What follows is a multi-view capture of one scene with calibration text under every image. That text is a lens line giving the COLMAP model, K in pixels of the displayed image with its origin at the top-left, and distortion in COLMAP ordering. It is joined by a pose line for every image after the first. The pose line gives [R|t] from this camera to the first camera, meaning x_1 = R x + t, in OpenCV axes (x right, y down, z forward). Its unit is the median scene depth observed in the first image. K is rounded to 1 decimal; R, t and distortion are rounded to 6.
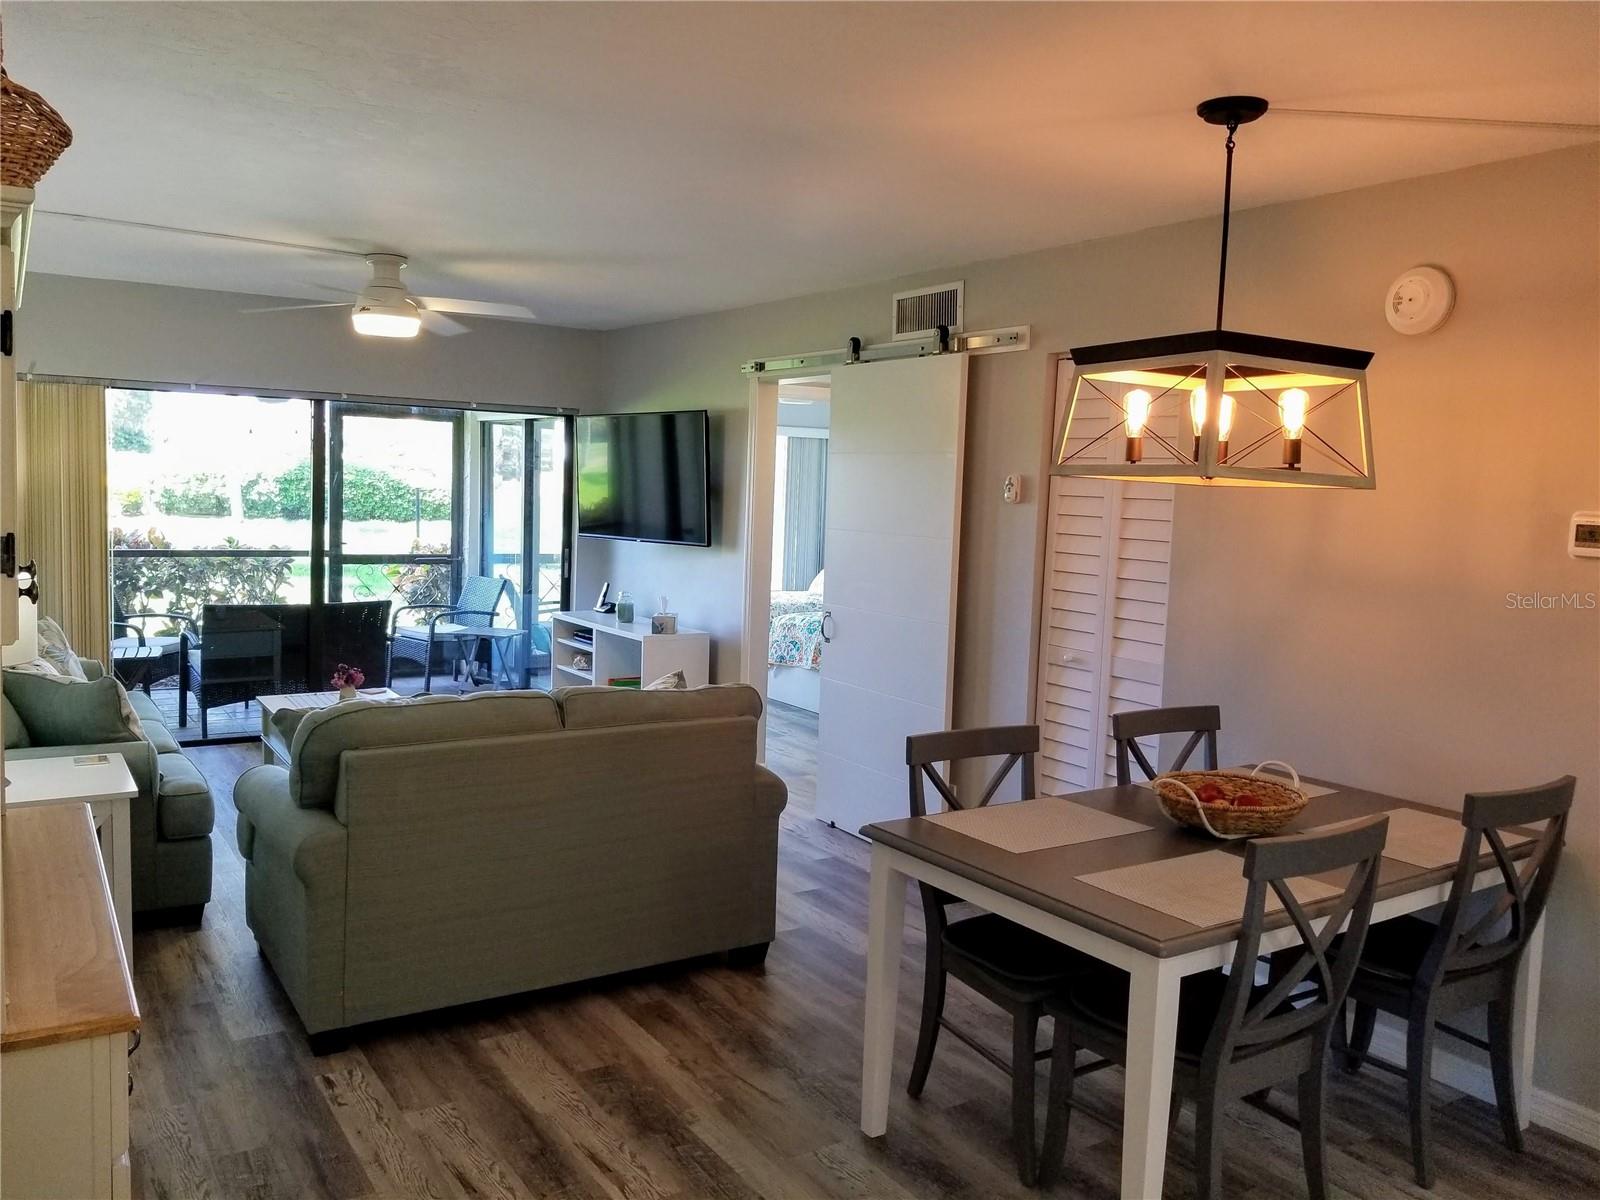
lens RADIAL K [[1252.6, 0, 800.0], [0, 1252.6, 600.0], [0, 0, 1]] dist [0.069452, -0.117901]
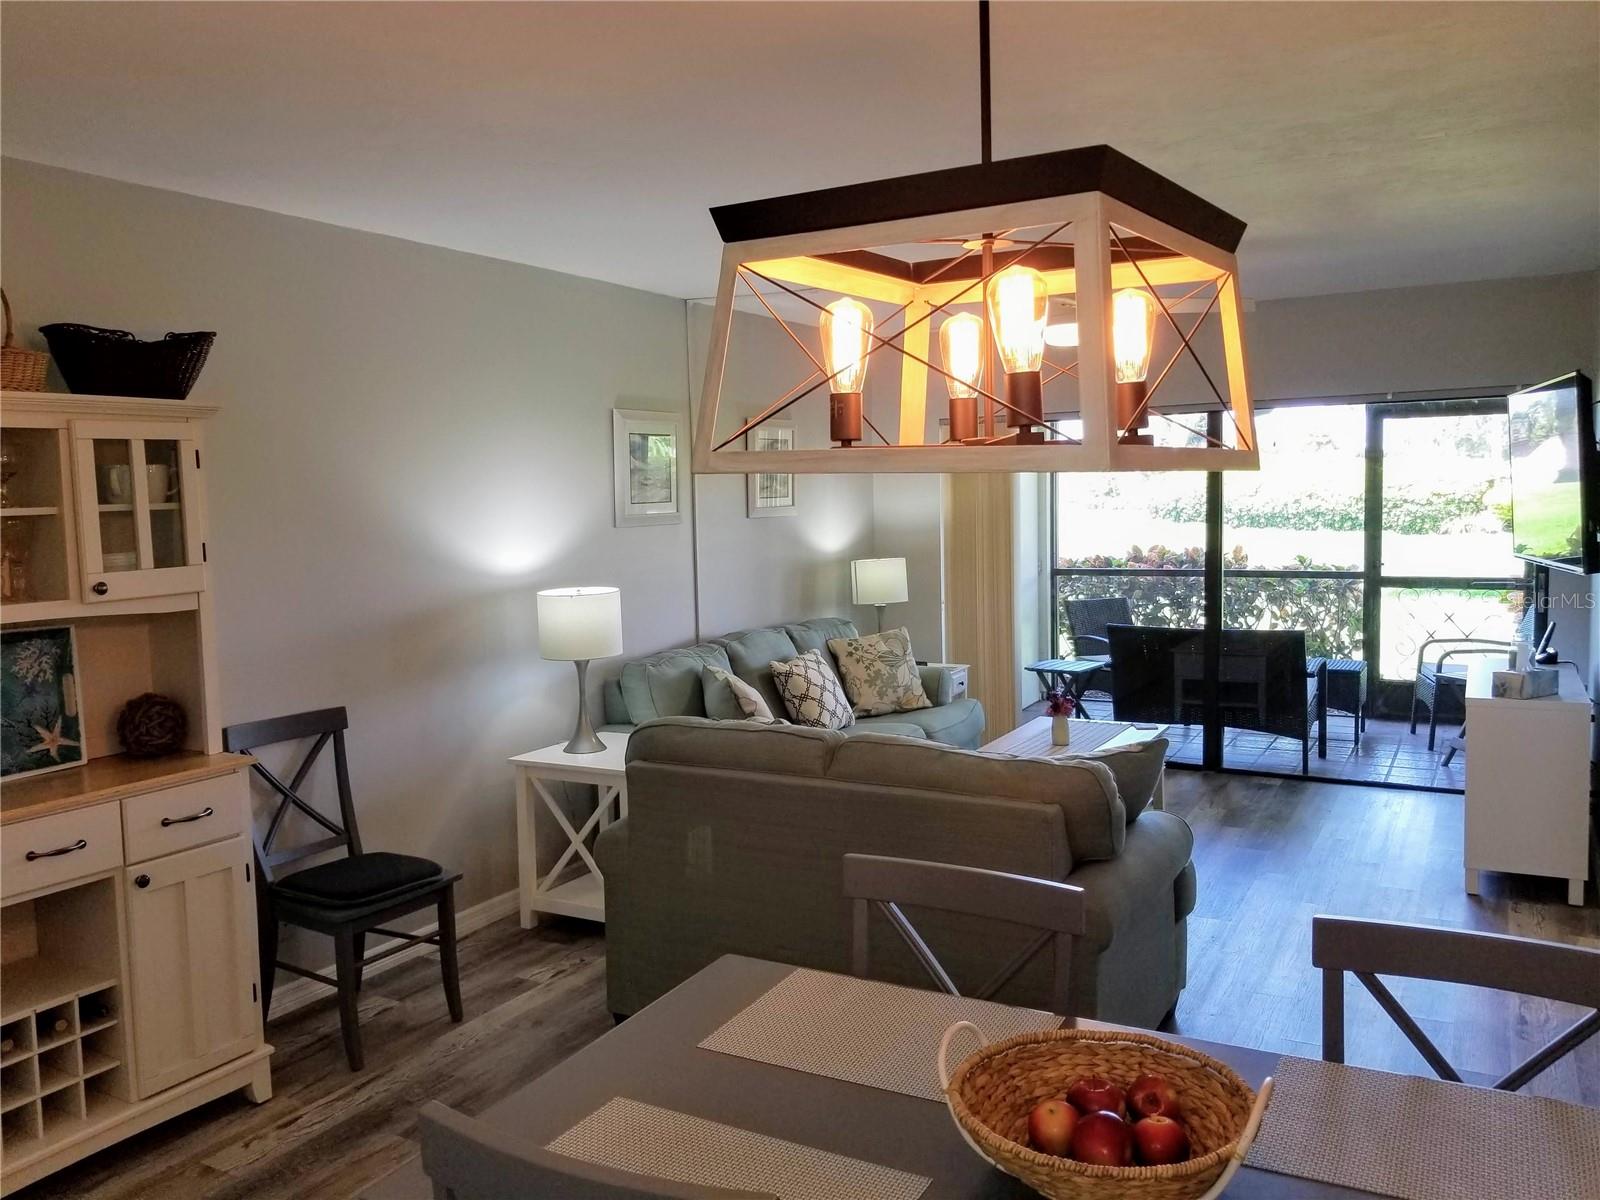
lens RADIAL K [[1252.6, 0, 800.0], [0, 1252.6, 600.0], [0, 0, 1]] dist [0.069452, -0.117901]
pose [[0.461109, 0.034143, -0.886686, 0.254269], [-0.043015, 0.998945, 0.016096, -0.018702], [0.886300, 0.030719, 0.462091, 0.267074]]
